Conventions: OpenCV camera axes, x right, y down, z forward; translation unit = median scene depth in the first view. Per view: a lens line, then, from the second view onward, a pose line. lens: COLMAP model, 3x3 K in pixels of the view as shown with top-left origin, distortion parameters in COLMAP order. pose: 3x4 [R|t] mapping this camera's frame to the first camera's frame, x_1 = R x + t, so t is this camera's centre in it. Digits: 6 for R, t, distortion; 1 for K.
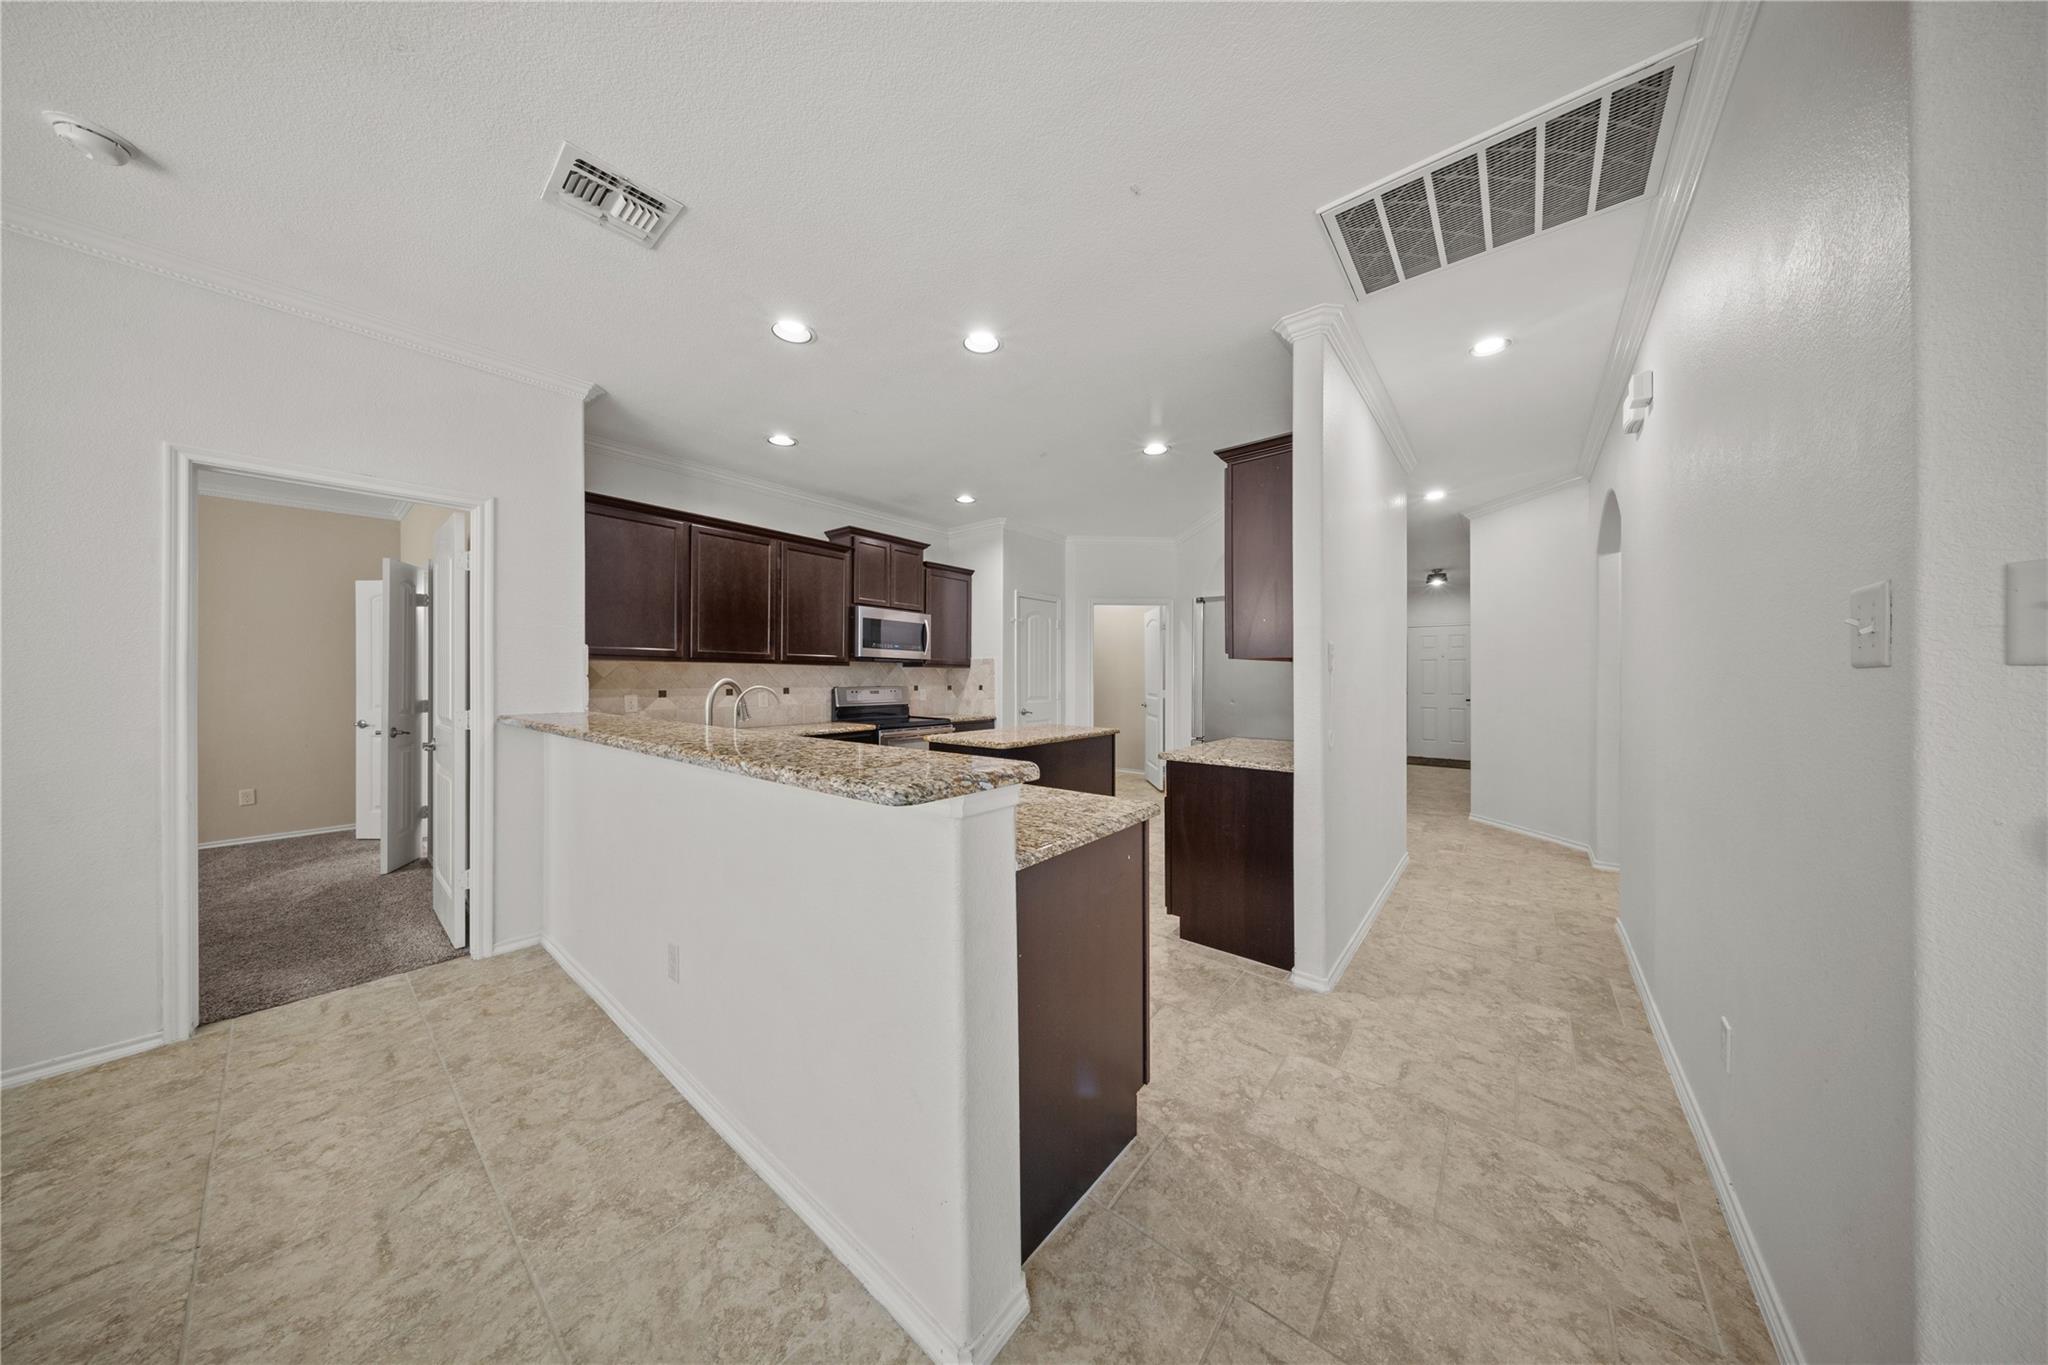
lens RADIAL K [[599.1, 0, 1035.1], [0, 599.1, 669.8], [0, 0, 1]] dist [0.001162, -0.001156]
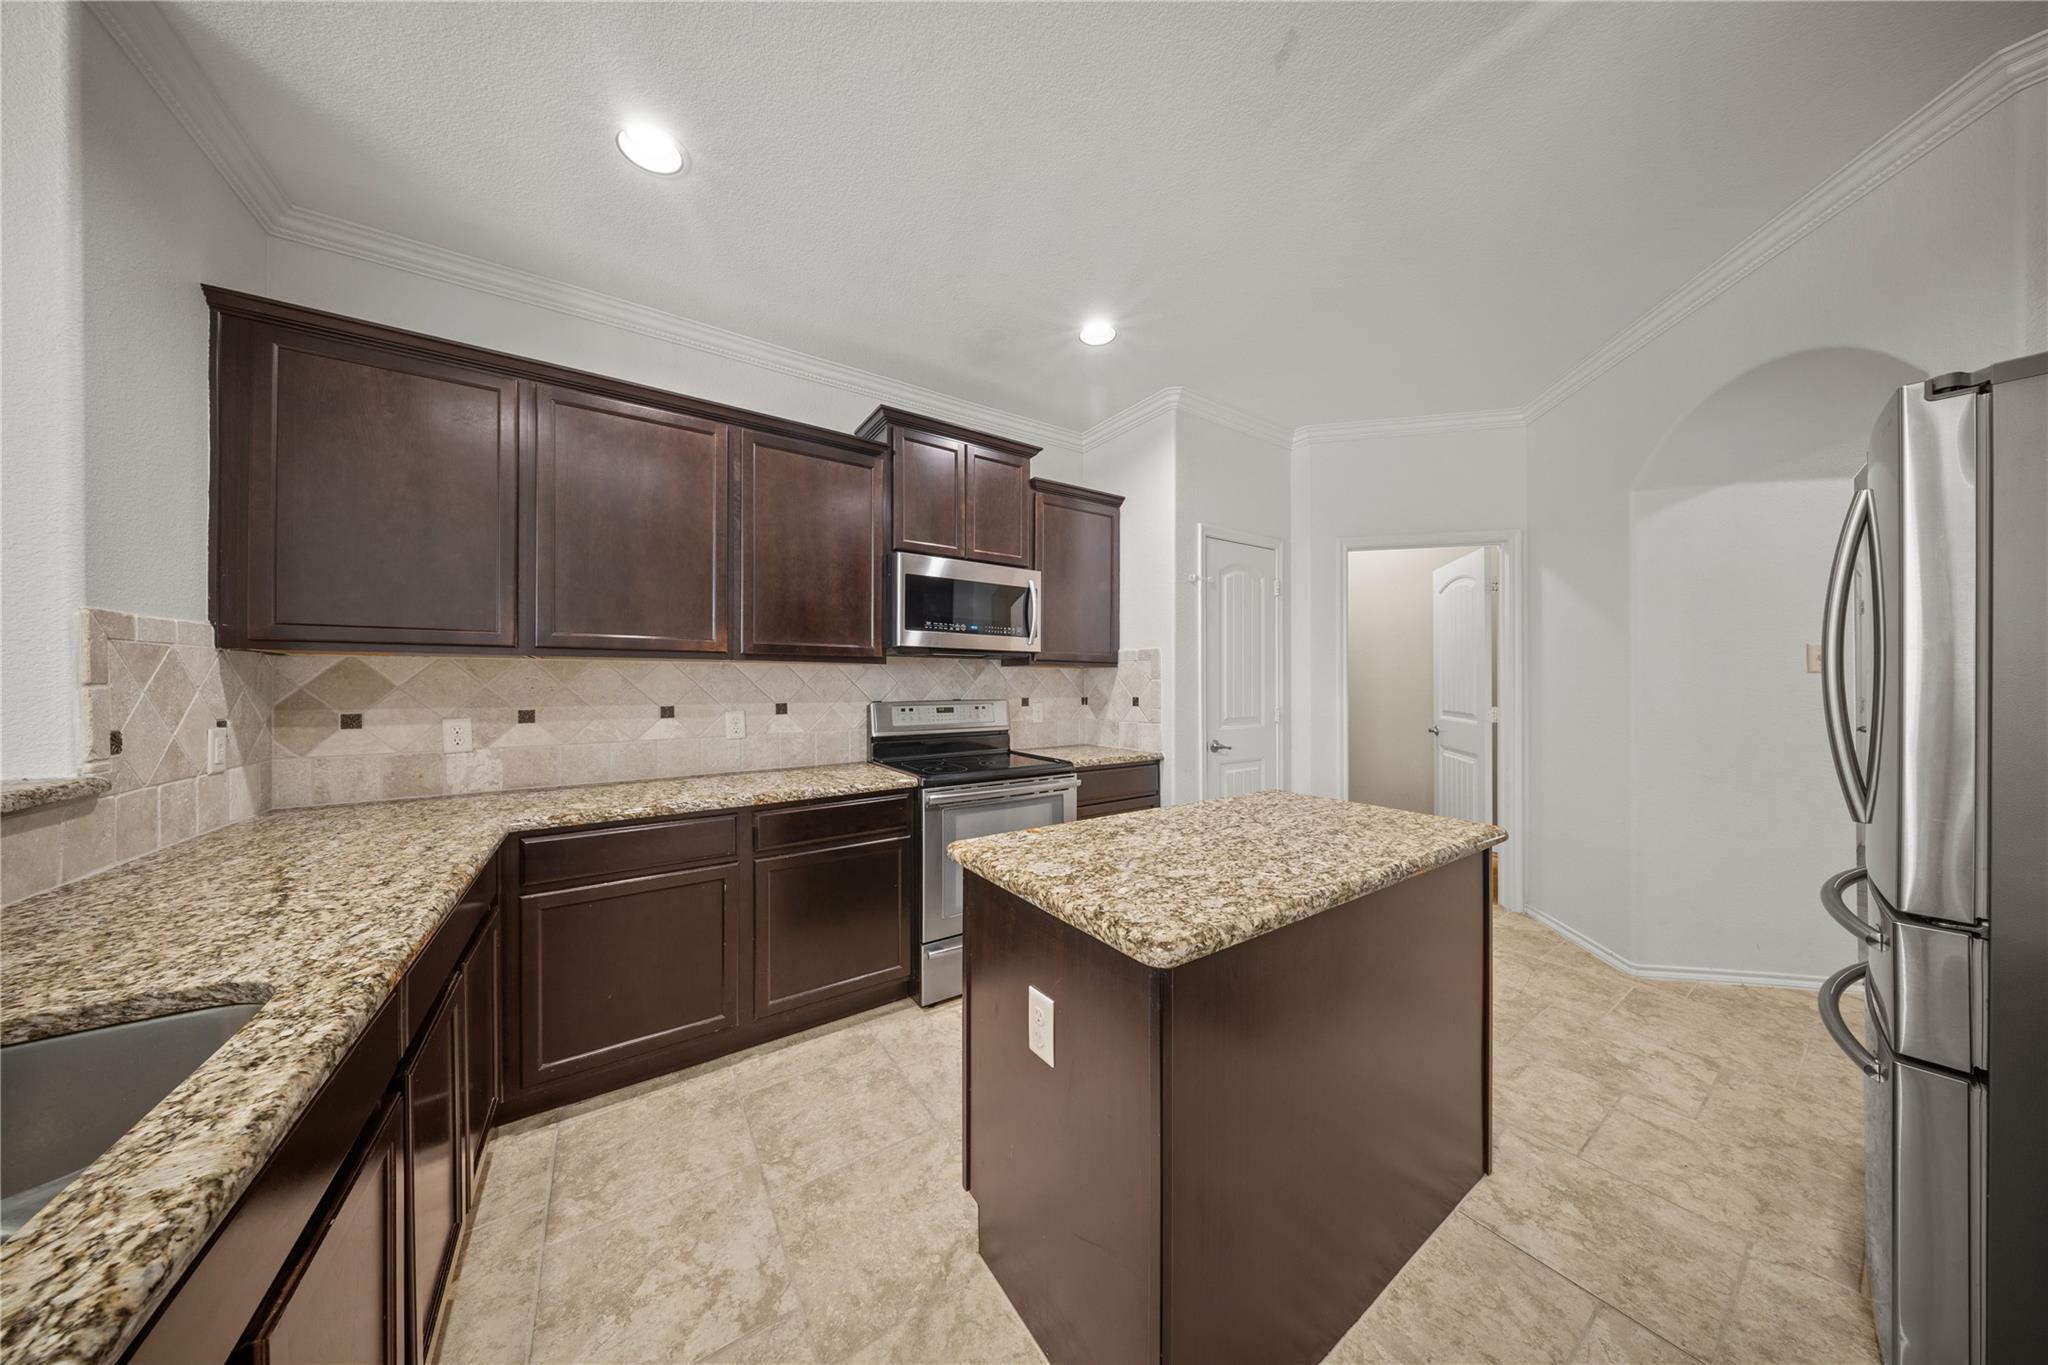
lens RADIAL K [[599.1, 0, 1026.2], [0, 599.1, 685.0], [0, 0, 1]] dist [0.001162, -0.001156]
pose [[0.952910, 0.001194, -0.303251, -0.021105], [0.005034, 0.999792, 0.019754, 0.002571], [0.303212, -0.020350, 0.952706, 0.515313]]
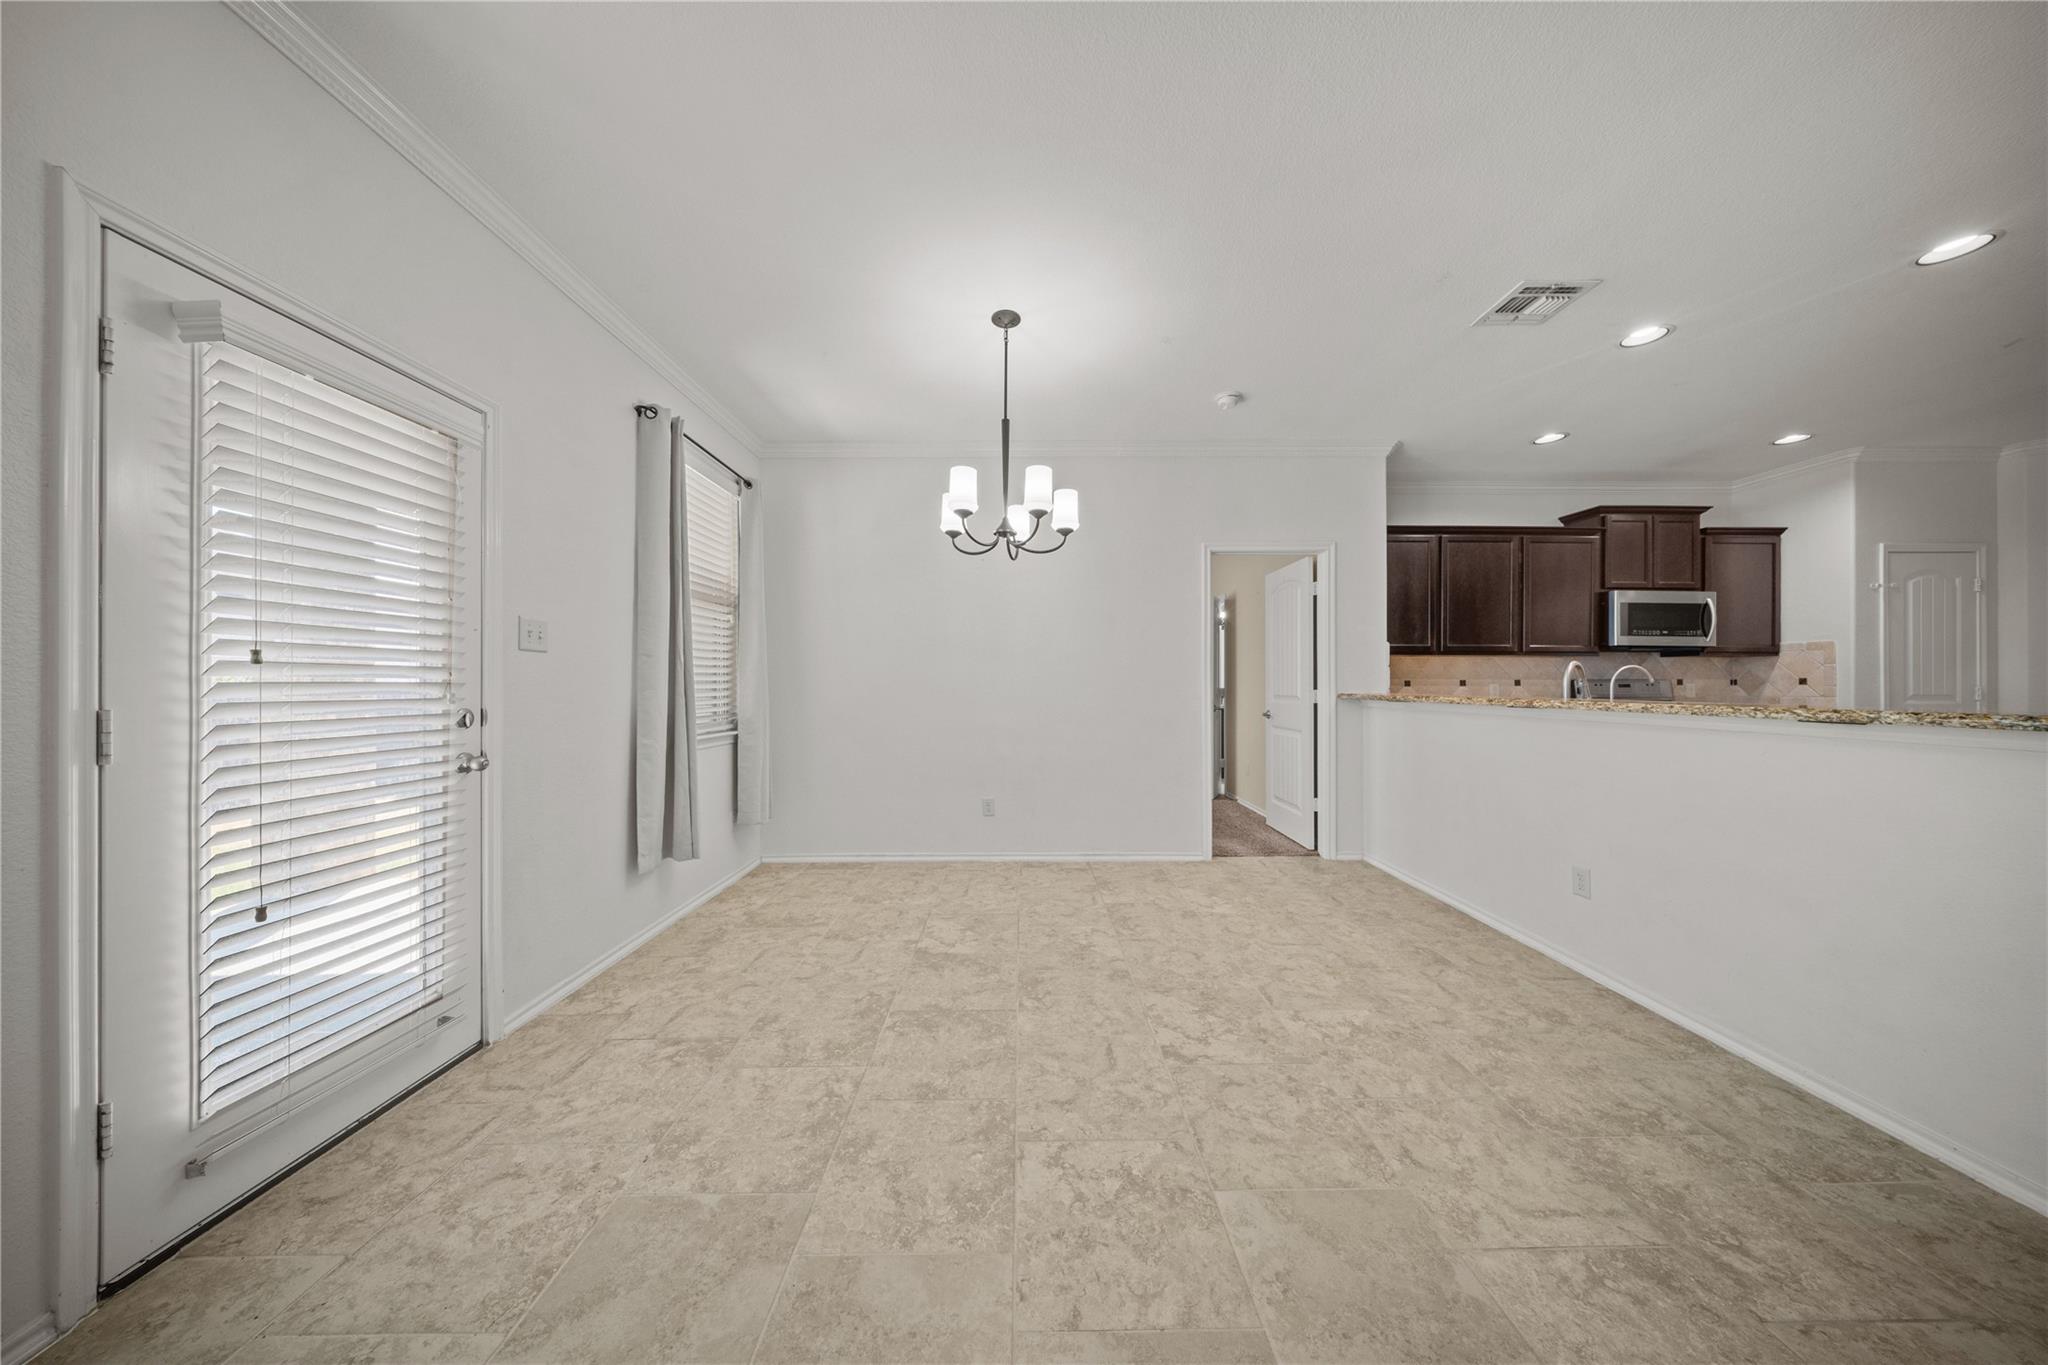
lens RADIAL K [[599.1, 0, 1029.0], [0, 599.1, 684.1], [0, 0, 1]] dist [0.001162, -0.001156]
pose [[0.628987, 0.005277, -0.777398, -0.141186], [0.010395, 0.999830, 0.015198, 0.013400], [0.777347, -0.017641, 0.628825, -0.279900]]
